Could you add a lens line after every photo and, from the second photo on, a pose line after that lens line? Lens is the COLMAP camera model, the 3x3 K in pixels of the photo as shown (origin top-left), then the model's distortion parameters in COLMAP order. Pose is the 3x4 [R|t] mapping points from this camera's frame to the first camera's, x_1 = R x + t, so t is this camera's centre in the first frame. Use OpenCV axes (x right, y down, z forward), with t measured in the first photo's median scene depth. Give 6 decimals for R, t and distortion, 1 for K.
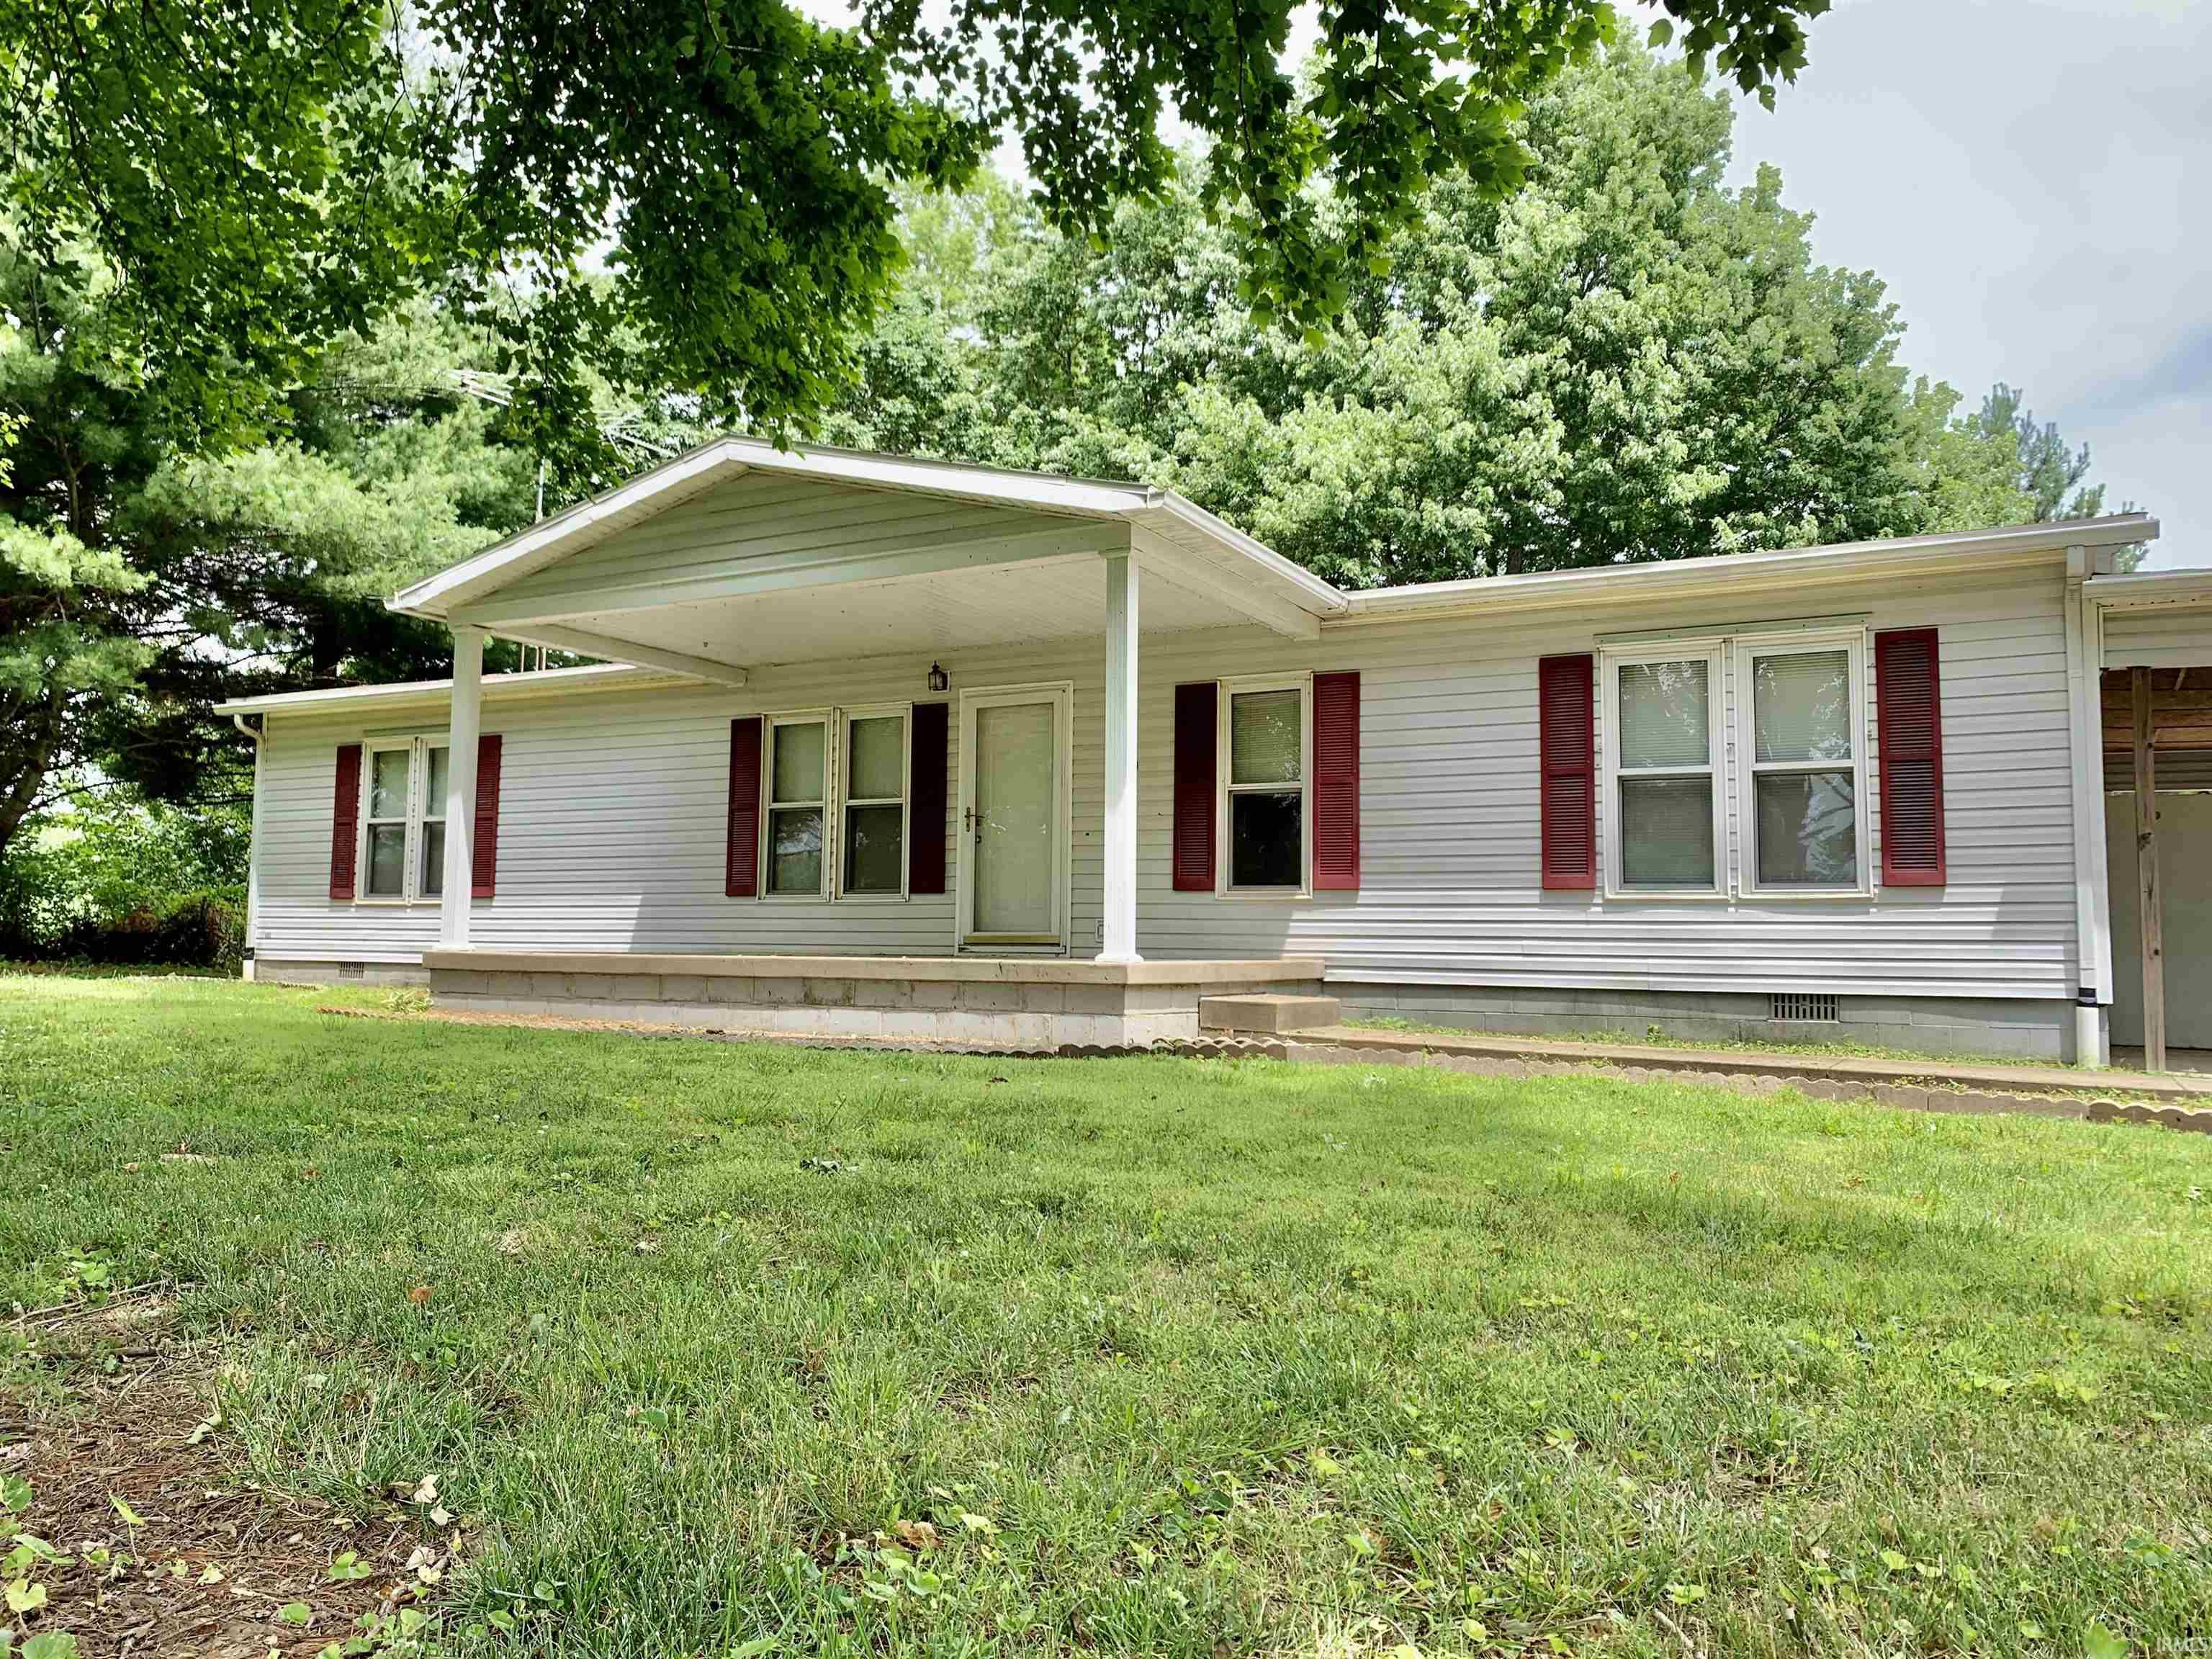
lens RADIAL K [[1710.5, 0, 1106.5], [0, 1710.5, 819.0], [0, 0, 1]] dist [0.063901, -0.059504]
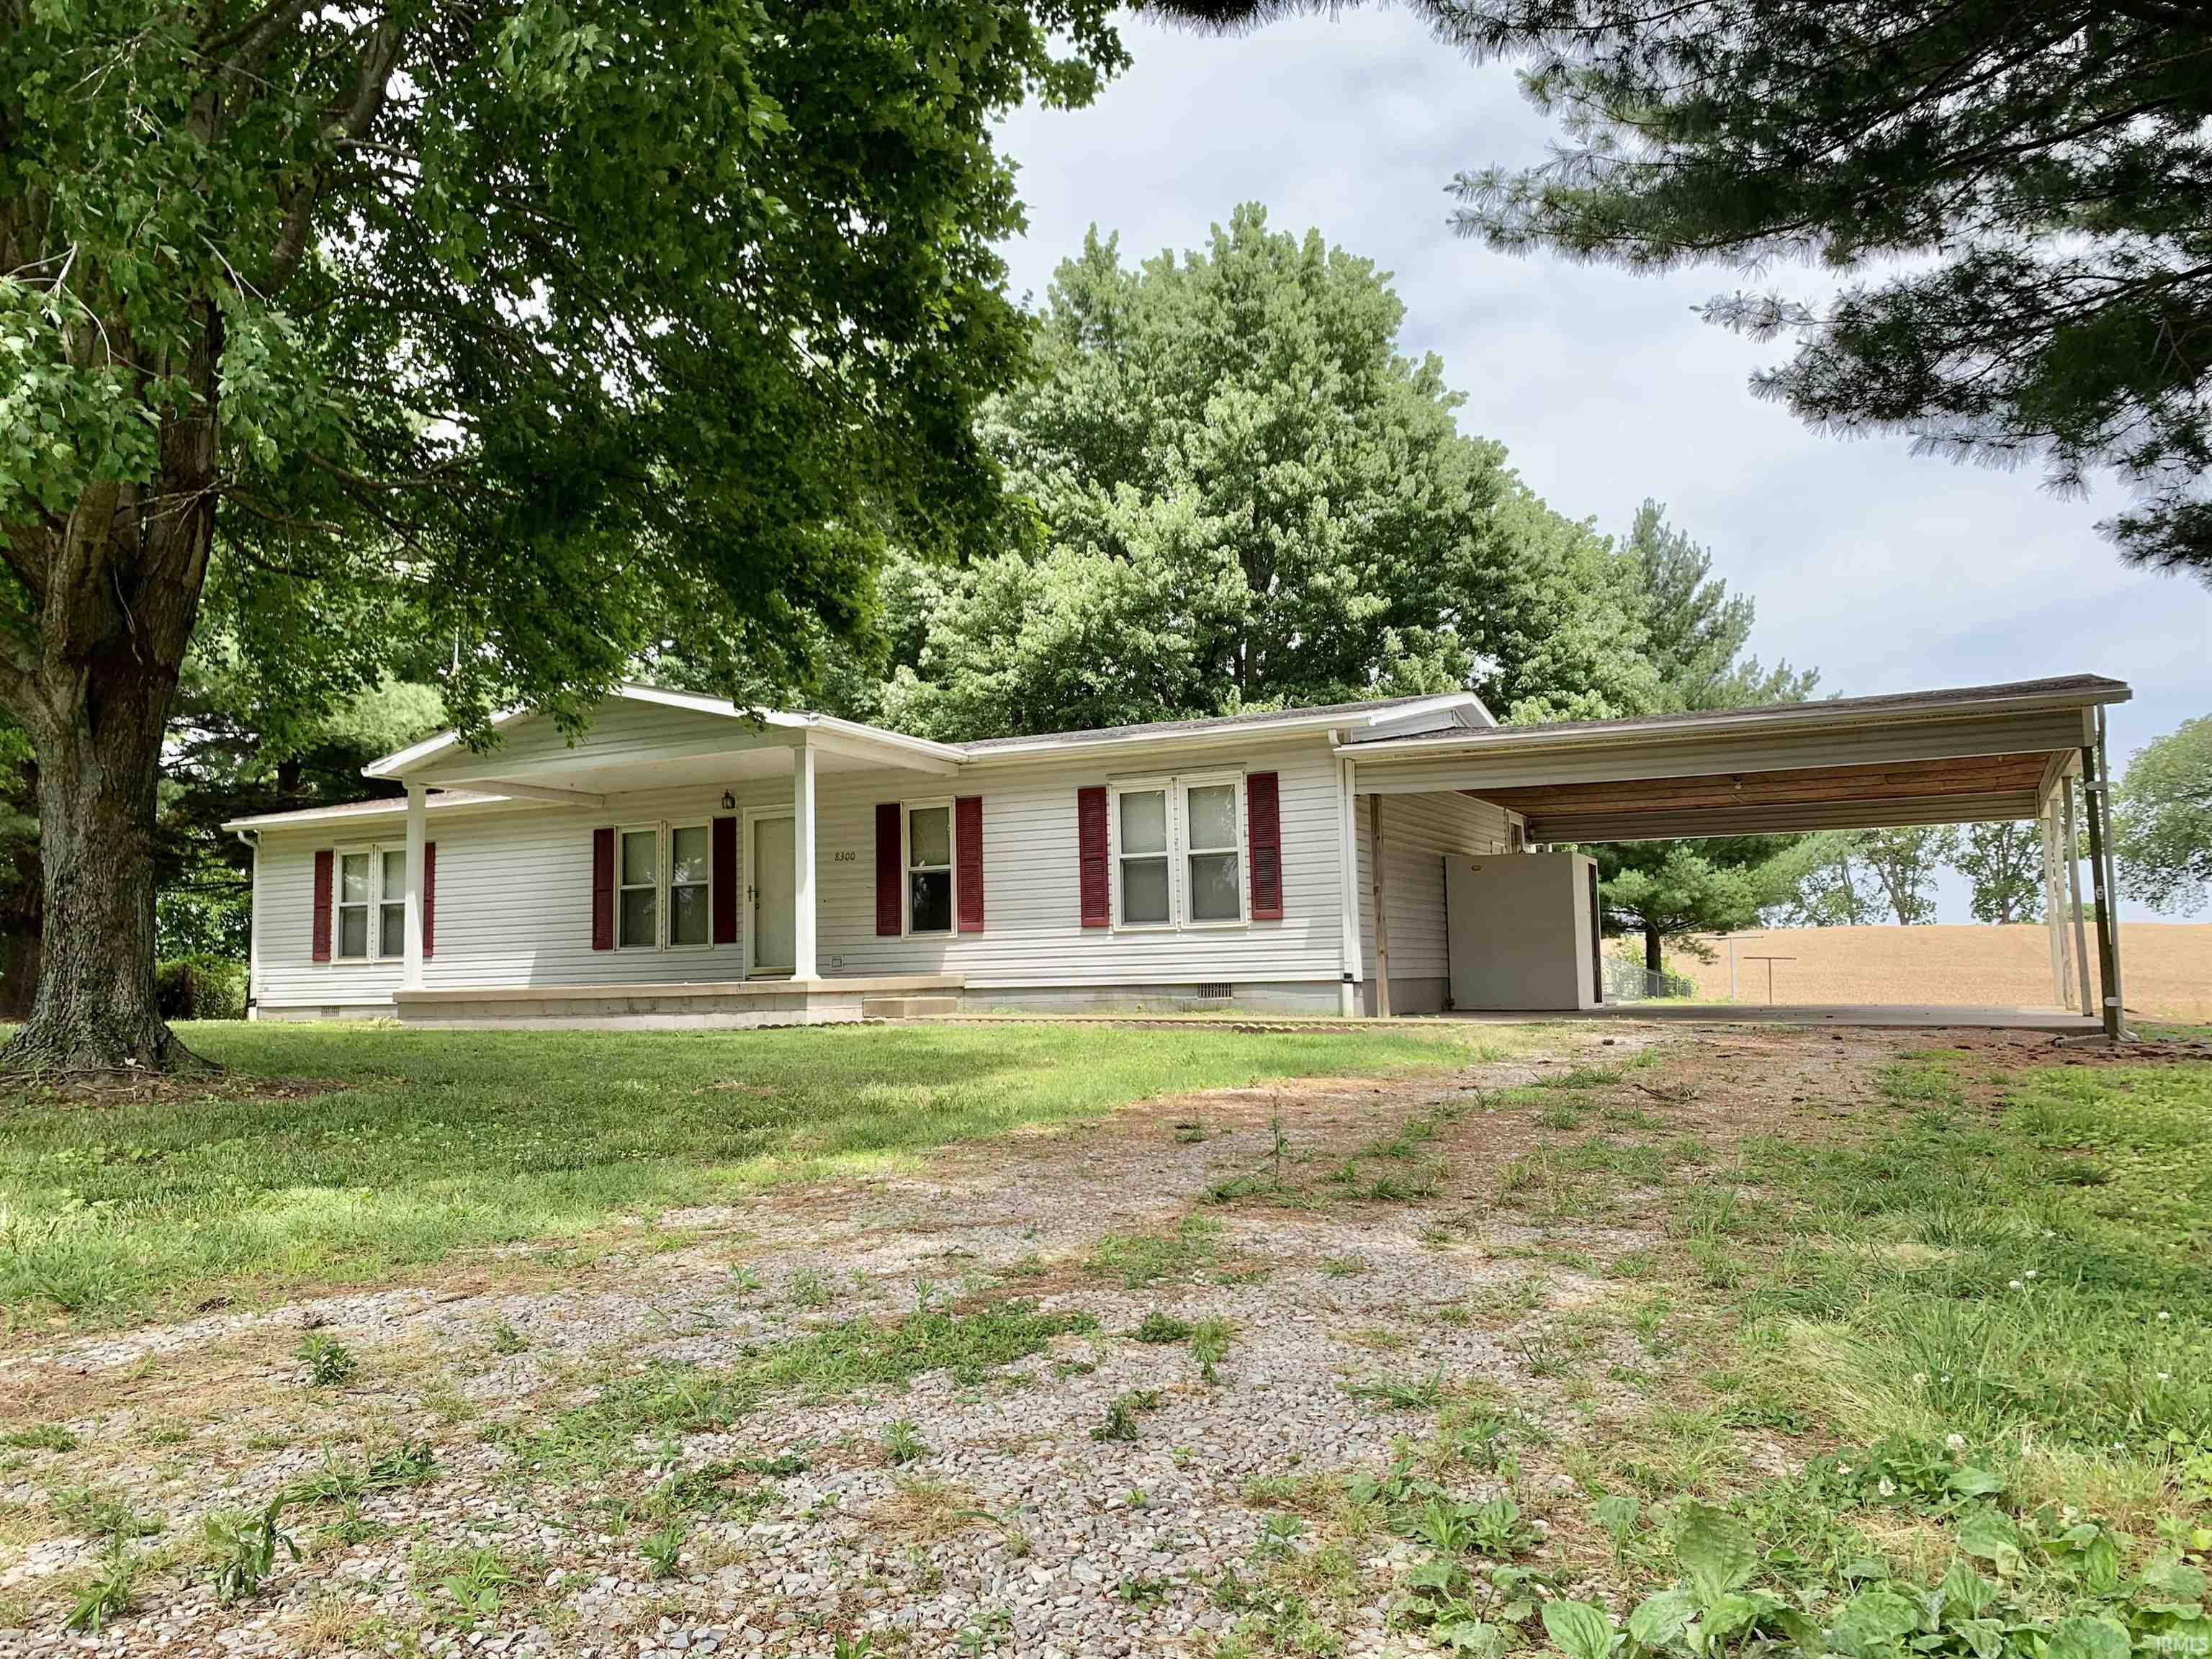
lens RADIAL K [[1710.5, 0, 1121.7], [0, 1710.5, 830.8], [0, 0, 1]] dist [0.063901, -0.059504]
pose [[0.998262, -0.031481, 0.049823, 0.166262], [0.032197, 0.999388, -0.013638, -0.022651], [-0.049363, 0.015219, 0.998665, -0.518707]]
